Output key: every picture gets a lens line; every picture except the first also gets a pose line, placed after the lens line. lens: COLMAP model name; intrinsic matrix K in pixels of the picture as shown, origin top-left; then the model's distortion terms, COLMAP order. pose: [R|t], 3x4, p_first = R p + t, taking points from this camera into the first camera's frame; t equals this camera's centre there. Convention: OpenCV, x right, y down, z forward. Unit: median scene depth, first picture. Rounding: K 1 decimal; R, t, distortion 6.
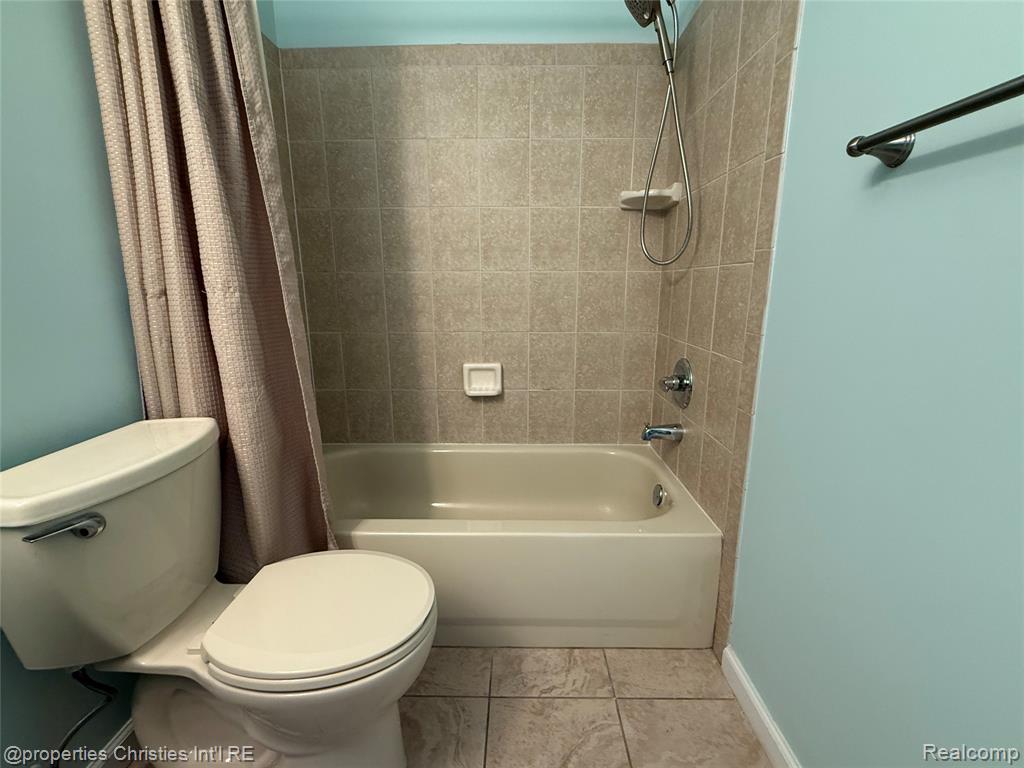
lens RADIAL K [[450.8, 0, 512.2], [0, 450.8, 385.4], [0, 0, 1]] dist [-0.001592, 0.000125]
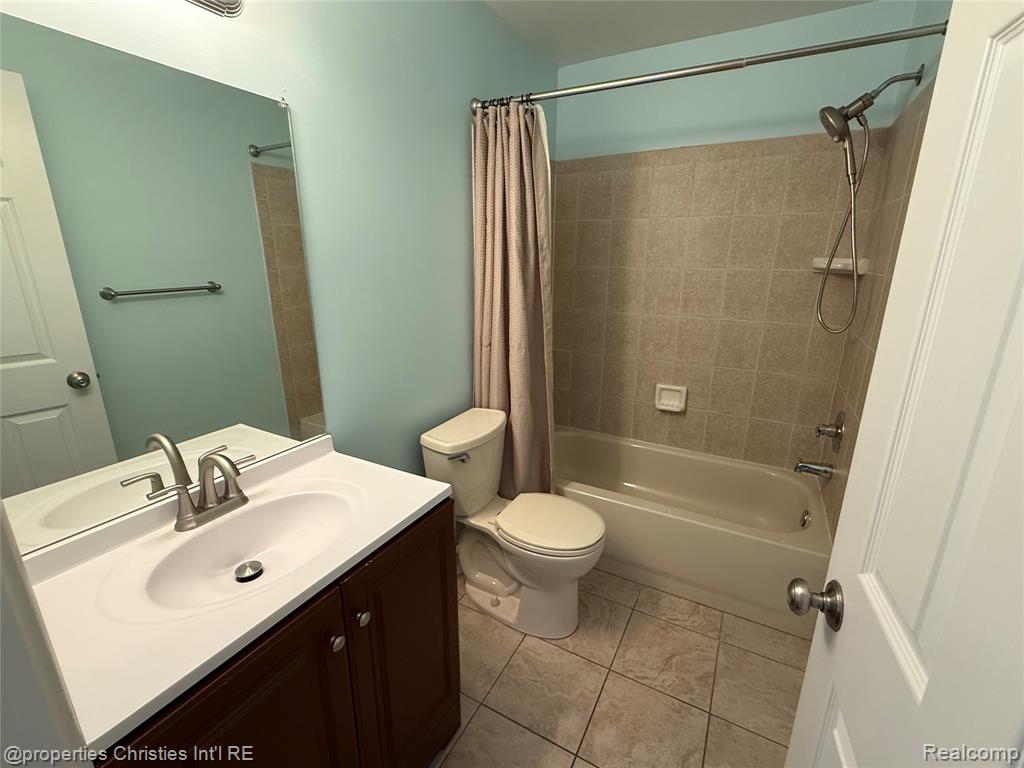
lens RADIAL K [[450.8, 0, 512.2], [0, 450.8, 385.4], [0, 0, 1]] dist [-0.001592, 0.000125]
pose [[0.882541, 0.135853, -0.450184, 0.118281], [-0.108979, 0.990384, 0.085228, -0.115210], [0.457433, -0.026157, 0.888859, -0.382947]]
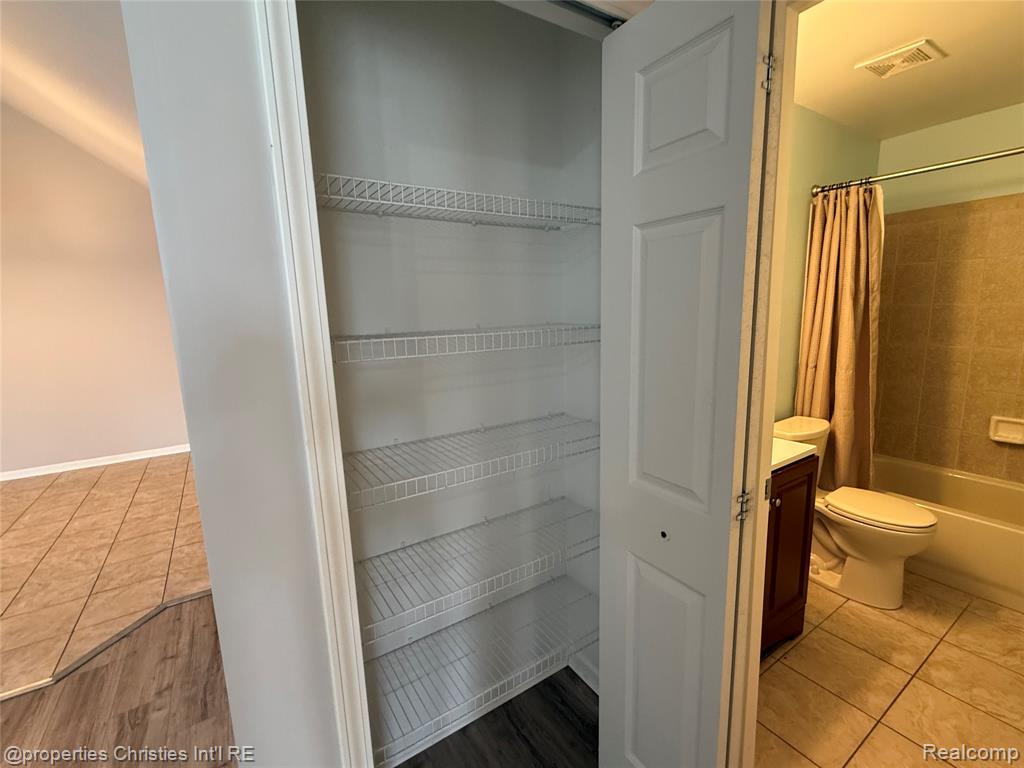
lens RADIAL K [[450.8, 0, 512.2], [0, 450.8, 385.4], [0, 0, 1]] dist [-0.001592, 0.000125]
pose [[0.560661, 0.126185, -0.818374, 0.183822], [-0.152152, 0.987192, 0.047977, 0.016764], [0.813946, 0.097618, 0.572680, -0.975706]]
